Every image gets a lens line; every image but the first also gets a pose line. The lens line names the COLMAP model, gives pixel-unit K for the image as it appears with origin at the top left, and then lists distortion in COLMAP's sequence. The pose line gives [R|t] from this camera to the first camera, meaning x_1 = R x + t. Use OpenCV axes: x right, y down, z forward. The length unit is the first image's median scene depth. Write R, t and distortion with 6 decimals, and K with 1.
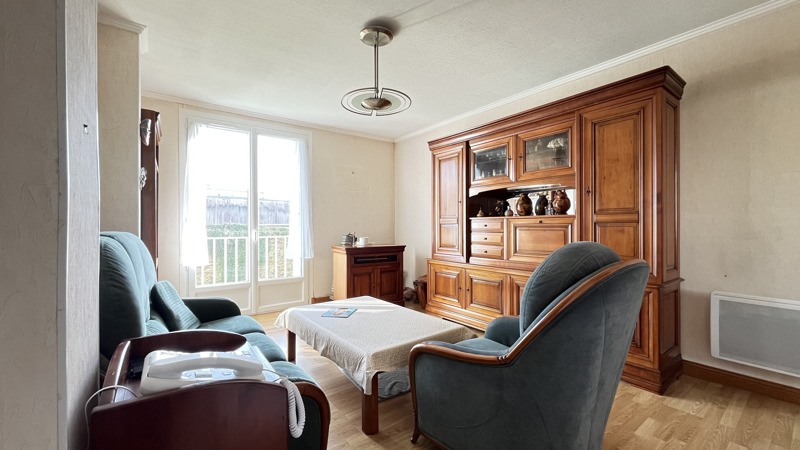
lens RADIAL K [[321.5, 0, 402.2], [0, 321.5, 225.6], [0, 0, 1]] dist [-0.003892, -0.000348]
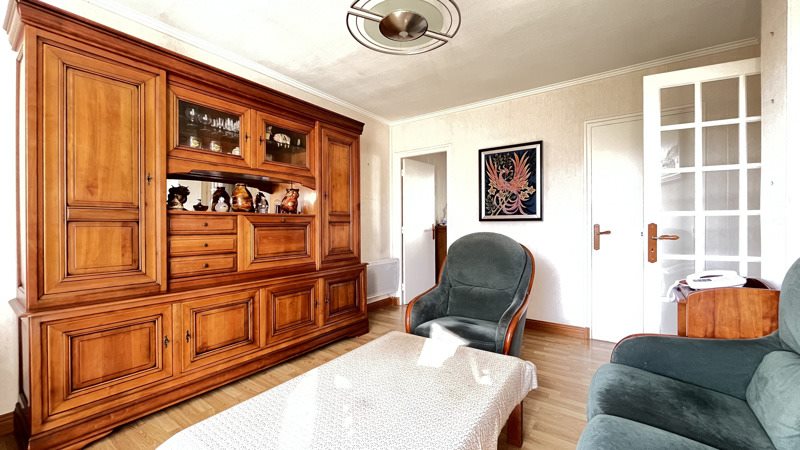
lens RADIAL K [[321.5, 0, 401.0], [0, 321.5, 226.6], [0, 0, 1]] dist [-0.003892, -0.000348]
pose [[-0.300492, -0.005308, 0.953770, -0.476059], [-0.002249, 0.999986, 0.004857, -0.000330], [-0.953782, -0.000686, -0.300500, 0.842532]]
